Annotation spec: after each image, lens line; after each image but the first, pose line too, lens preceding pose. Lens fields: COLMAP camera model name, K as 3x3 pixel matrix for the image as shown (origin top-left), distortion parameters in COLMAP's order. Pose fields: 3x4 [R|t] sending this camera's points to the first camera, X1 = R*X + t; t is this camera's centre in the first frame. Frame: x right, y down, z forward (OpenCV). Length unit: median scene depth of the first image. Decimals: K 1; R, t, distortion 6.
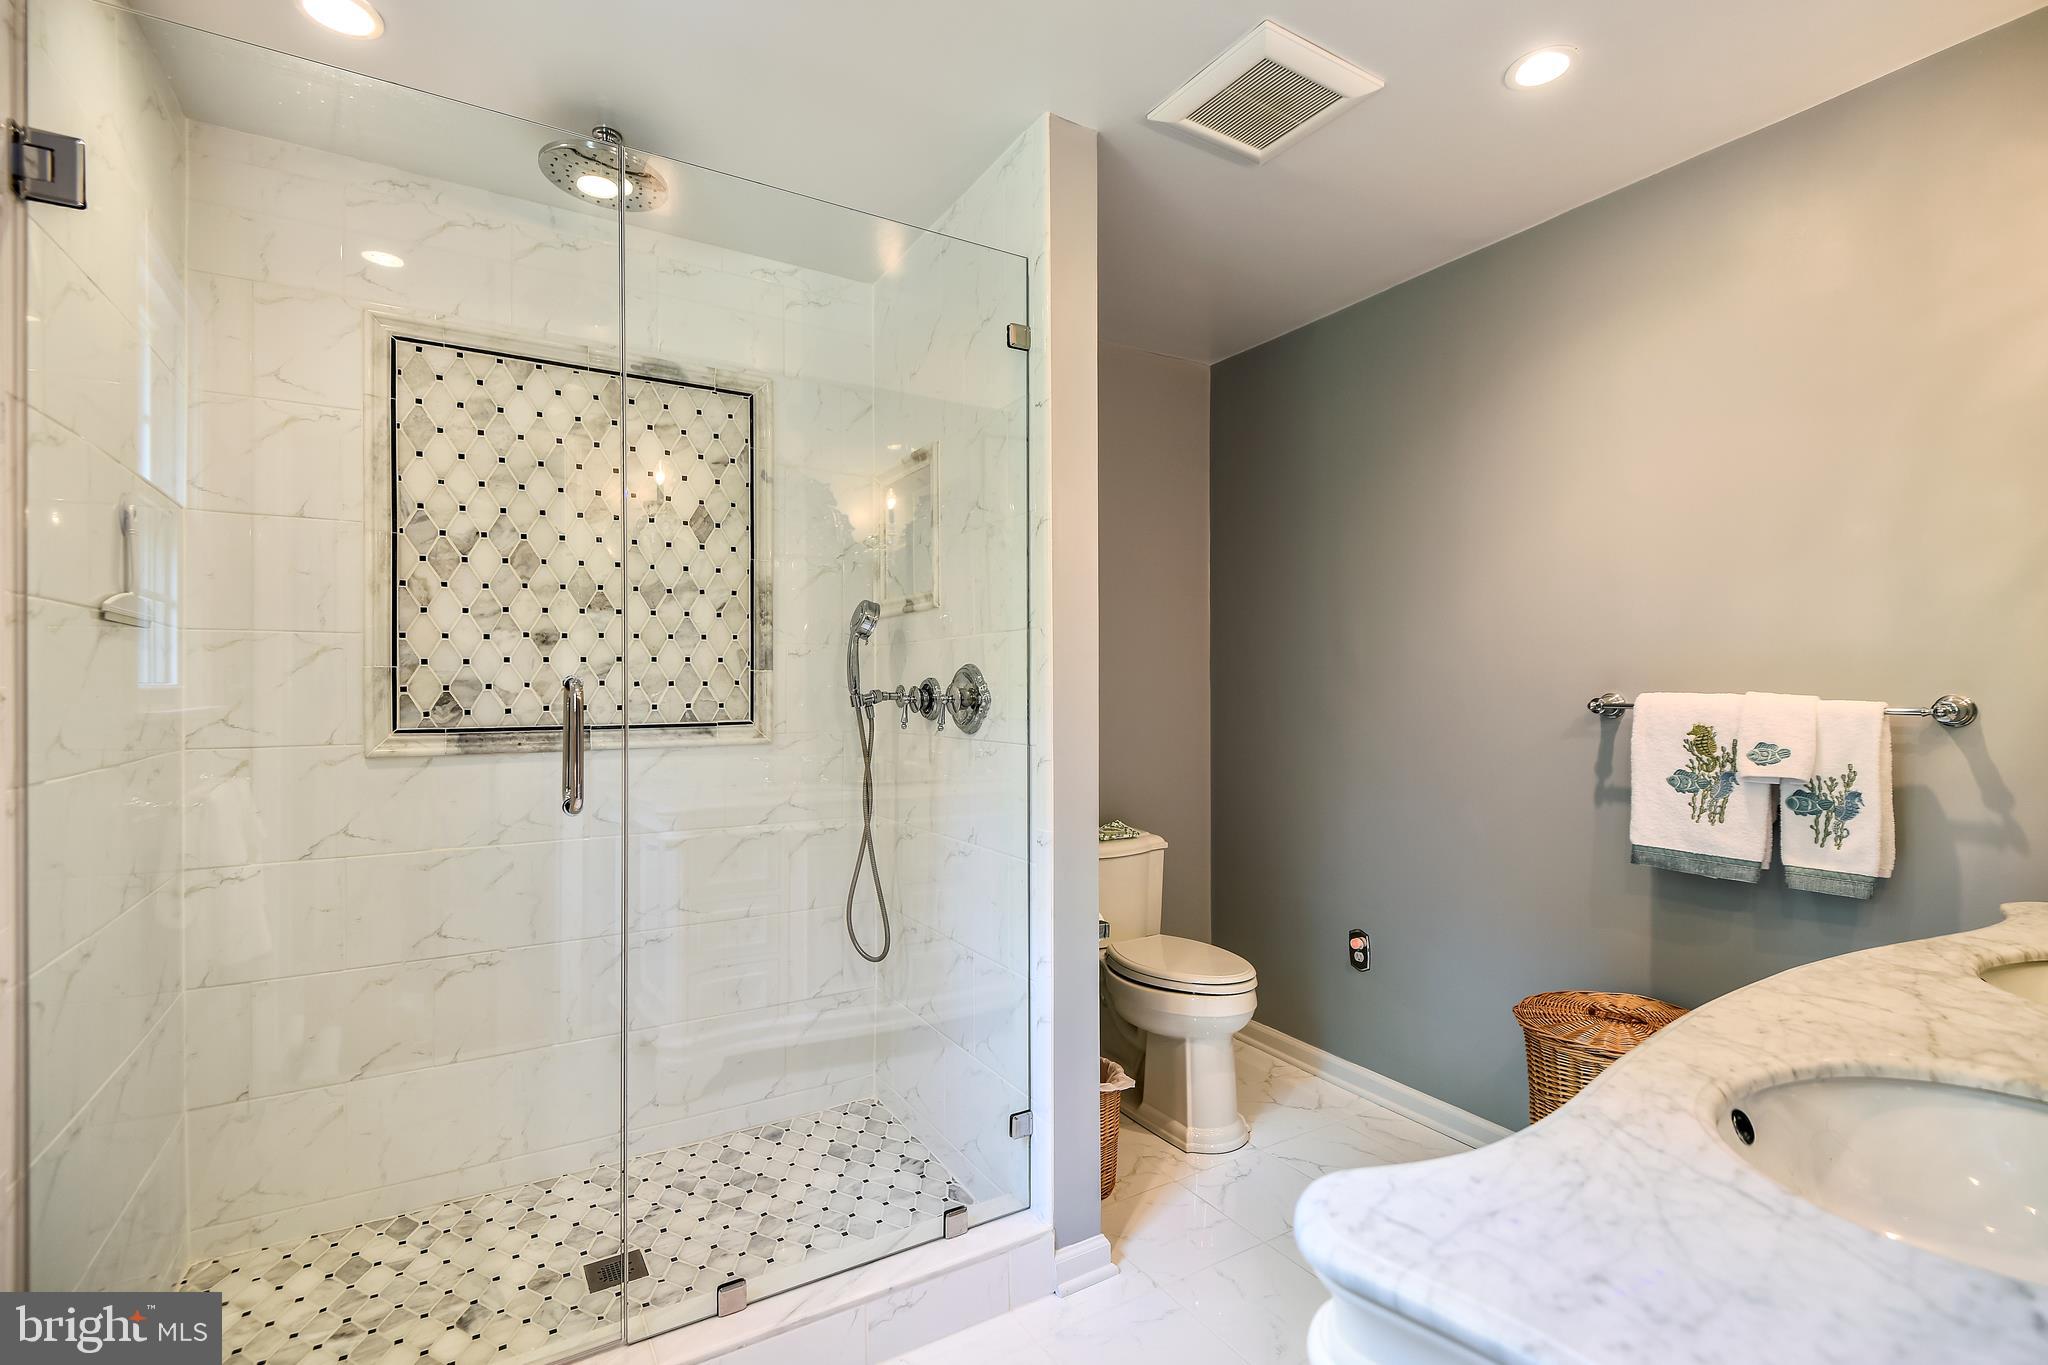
lens RADIAL K [[931.4, 0, 1019.9], [0, 931.4, 685.4], [0, 0, 1]] dist [0.008102, -0.004639]
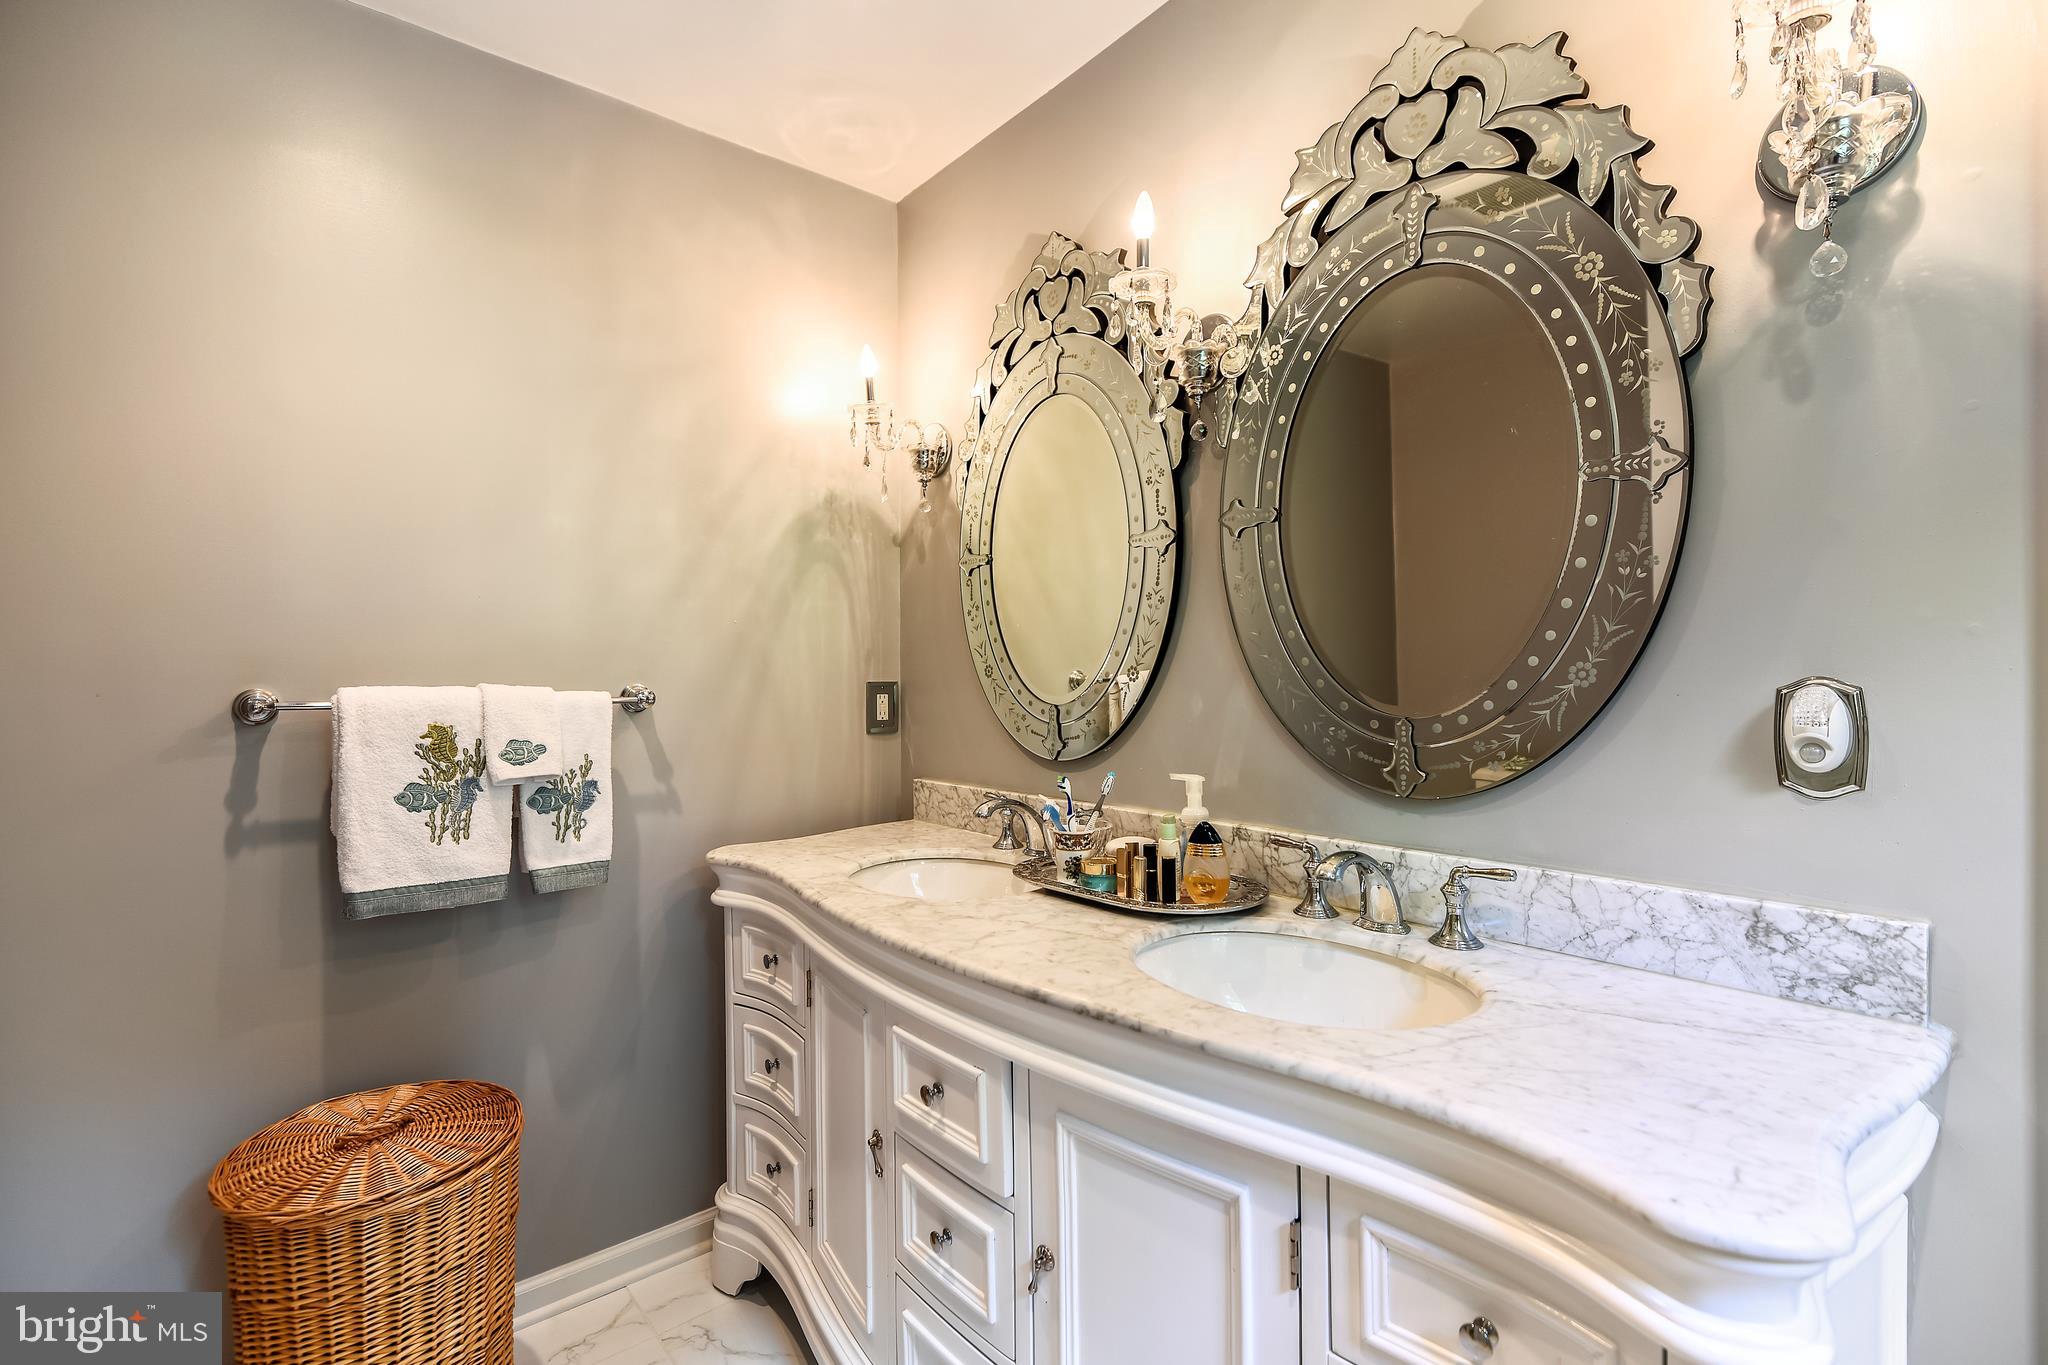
lens RADIAL K [[931.4, 0, 1016.2], [0, 931.4, 672.6], [0, 0, 1]] dist [0.008102, -0.004639]
pose [[-0.155028, 0.005178, 0.987897, -0.169404], [0.008458, 0.999957, -0.003914, 0.004032], [-0.987874, 0.007749, -0.155065, 0.664076]]
